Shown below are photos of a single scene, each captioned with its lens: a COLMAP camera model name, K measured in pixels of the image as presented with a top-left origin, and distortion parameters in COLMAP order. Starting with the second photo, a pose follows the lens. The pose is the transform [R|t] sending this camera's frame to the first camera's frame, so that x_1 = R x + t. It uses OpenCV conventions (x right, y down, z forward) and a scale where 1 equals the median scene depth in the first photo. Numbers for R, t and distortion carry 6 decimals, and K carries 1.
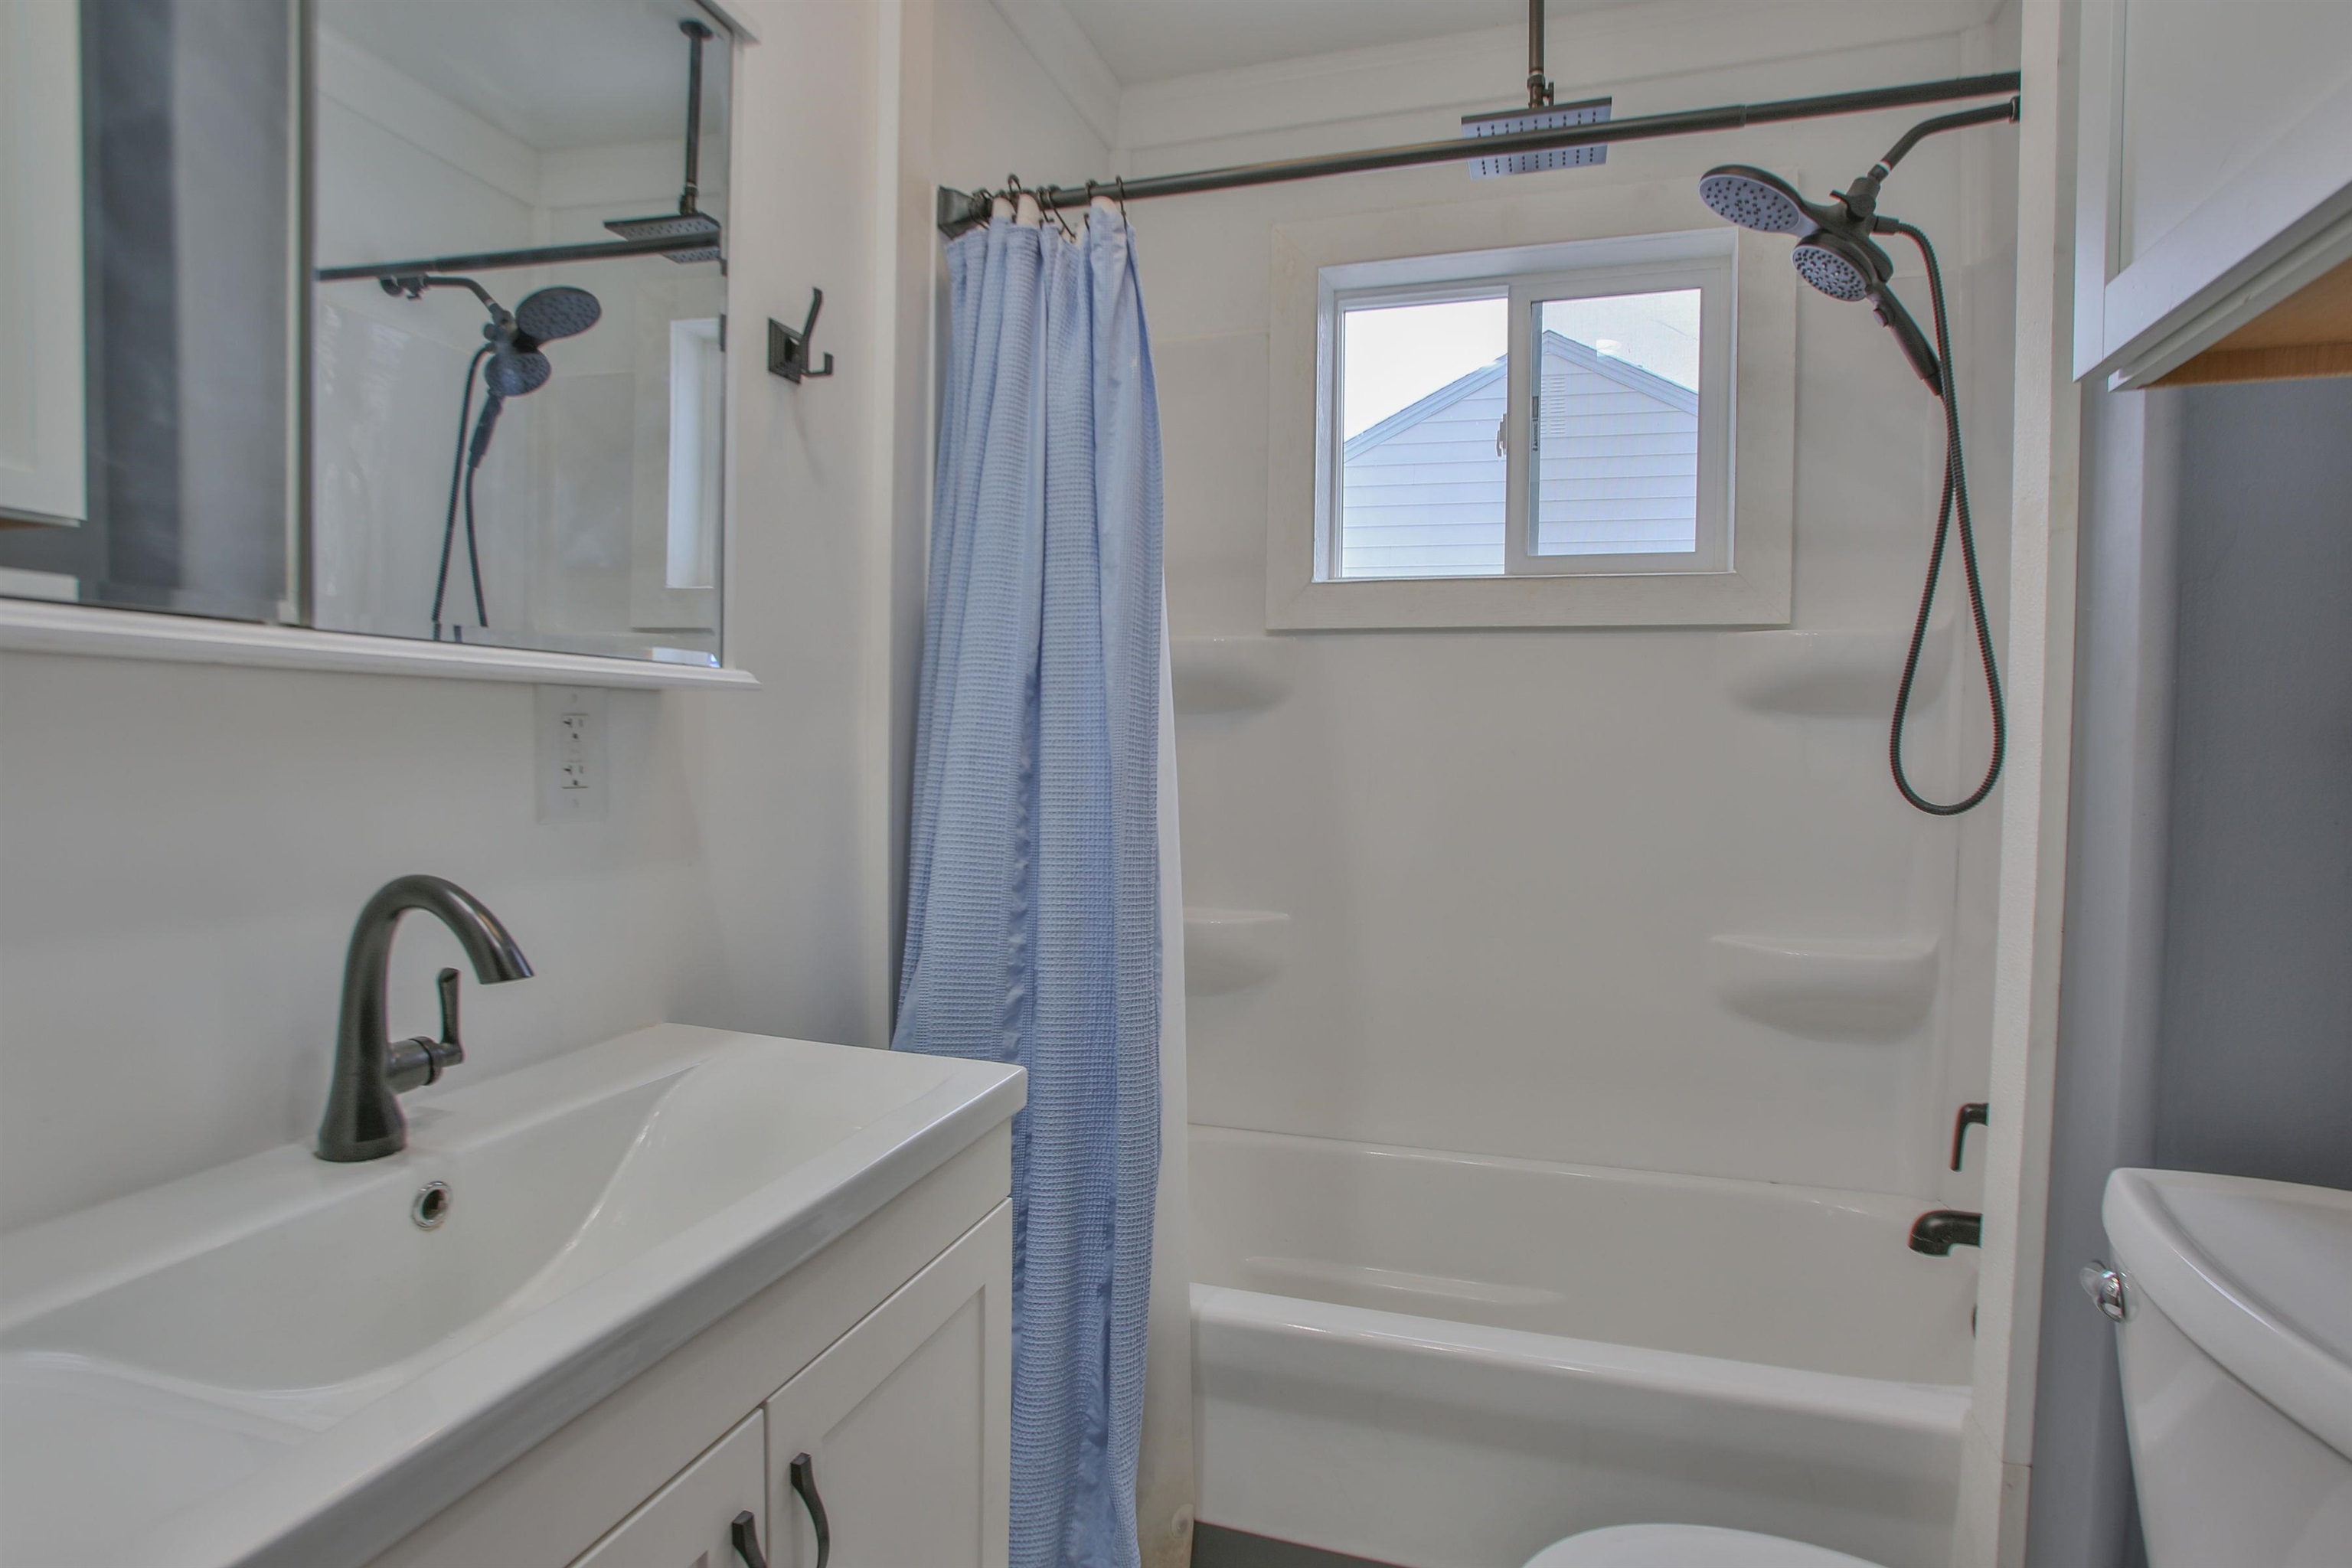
lens RADIAL K [[1231.3, 0, 1167.2], [0, 1231.3, 790.1], [0, 0, 1]] dist [-0.079331, 0.043877]
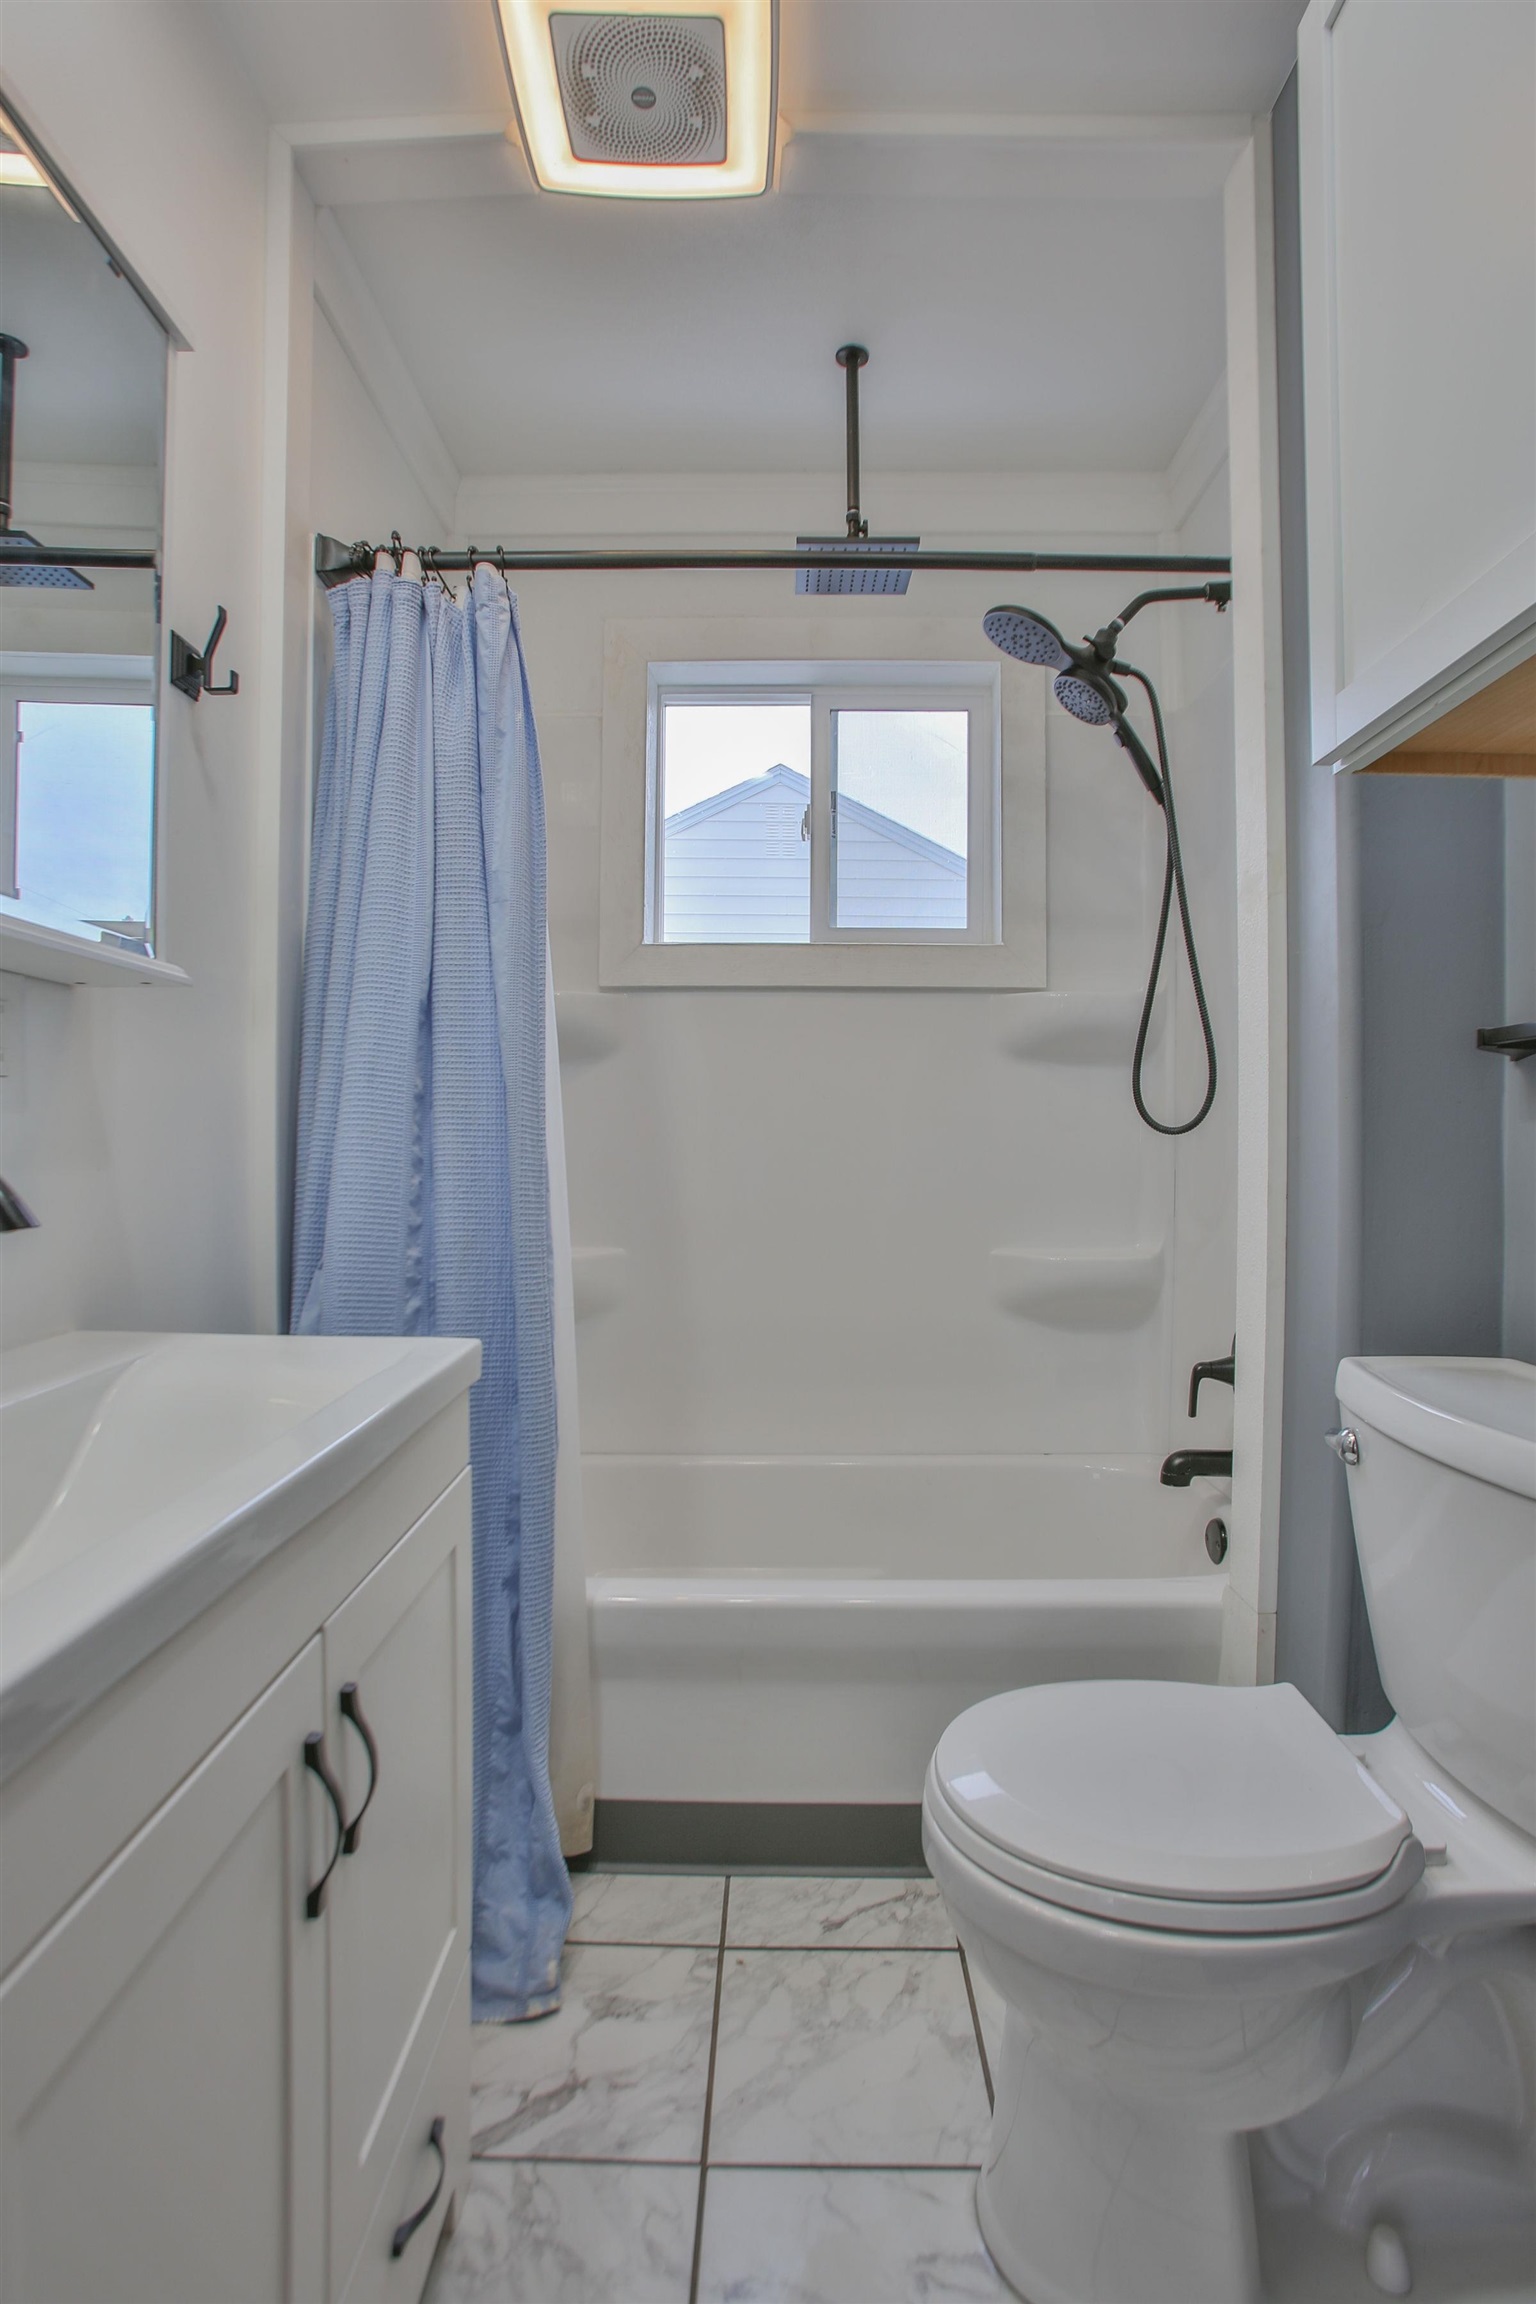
lens RADIAL K [[1171.1, 0, 768.0], [0, 1171.1, 1152.0], [0, 0, 1]] dist [-0.092363, 0.066459]
pose [[0.952765, -0.008751, 0.303583, -0.128378], [0.019119, 0.999330, -0.031196, 0.069890], [-0.303107, 0.035527, 0.952294, -0.025413]]
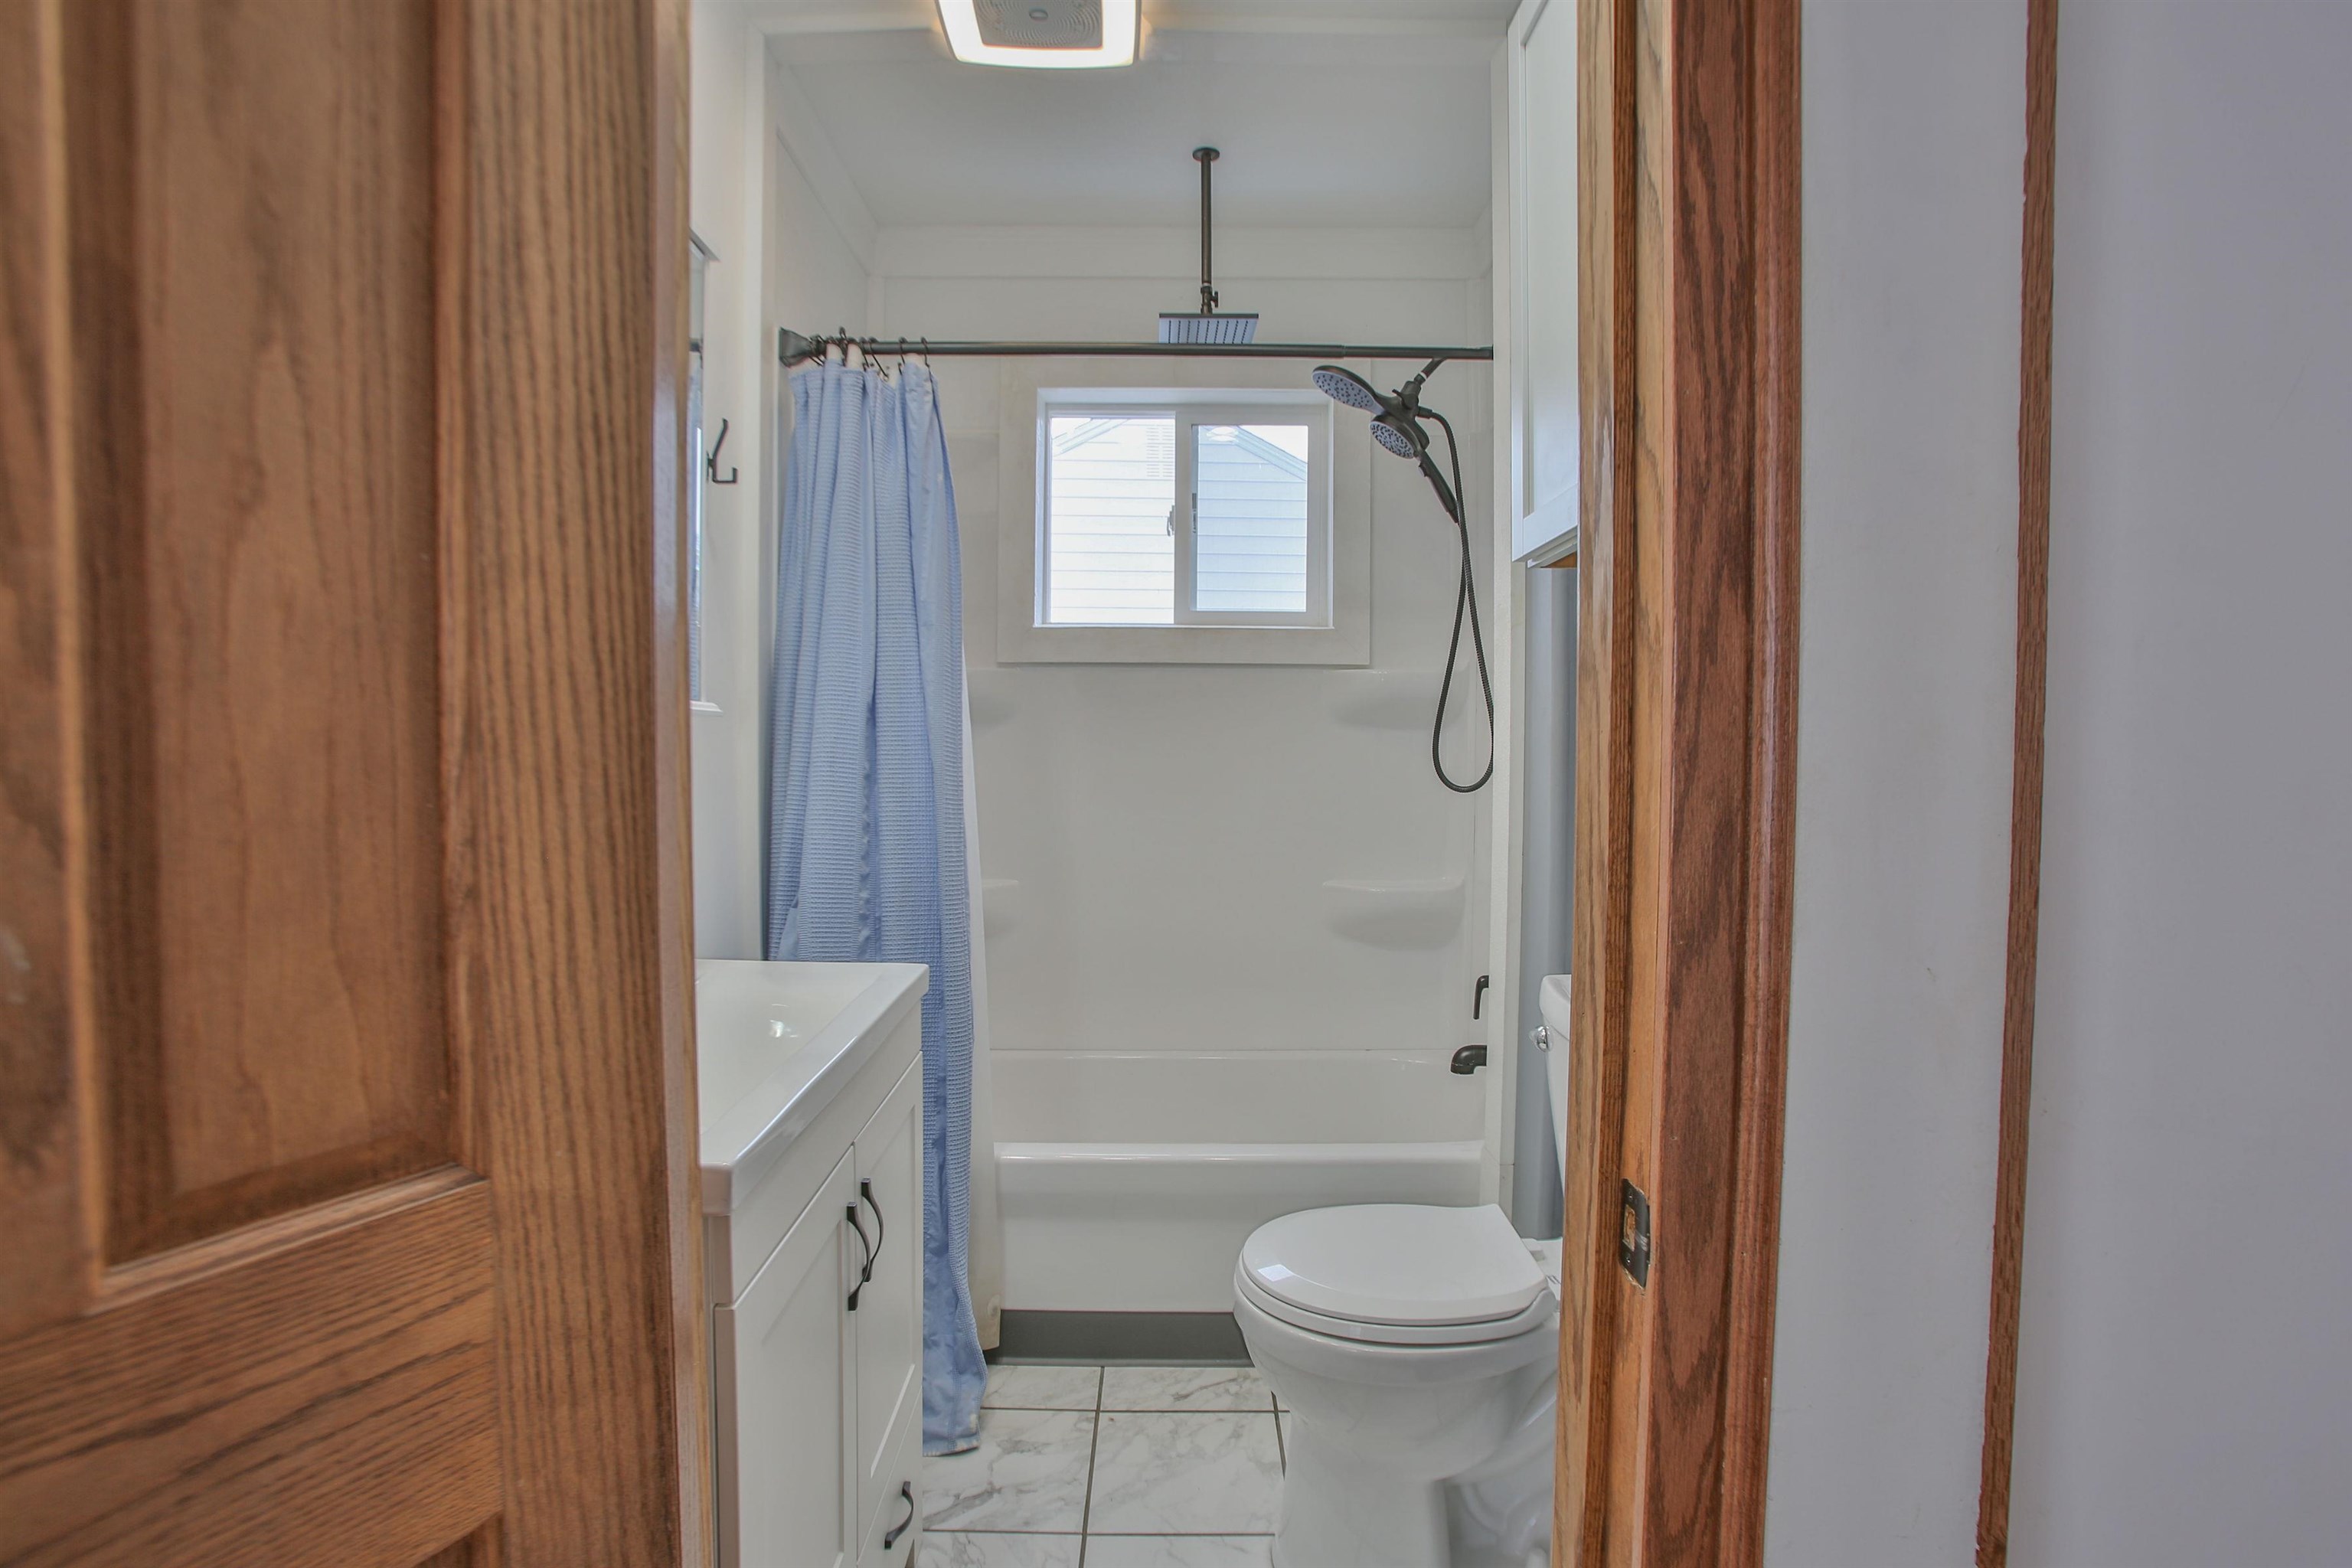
lens RADIAL K [[1195.5, 0, 1164.0], [0, 1195.5, 778.6], [0, 0, 1]] dist [-0.092363, 0.066459]
pose [[0.949912, -0.014567, 0.312177, -0.207877], [0.018292, 0.999792, -0.009005, 0.009734], [-0.311981, 0.014265, 0.949981, -0.350619]]
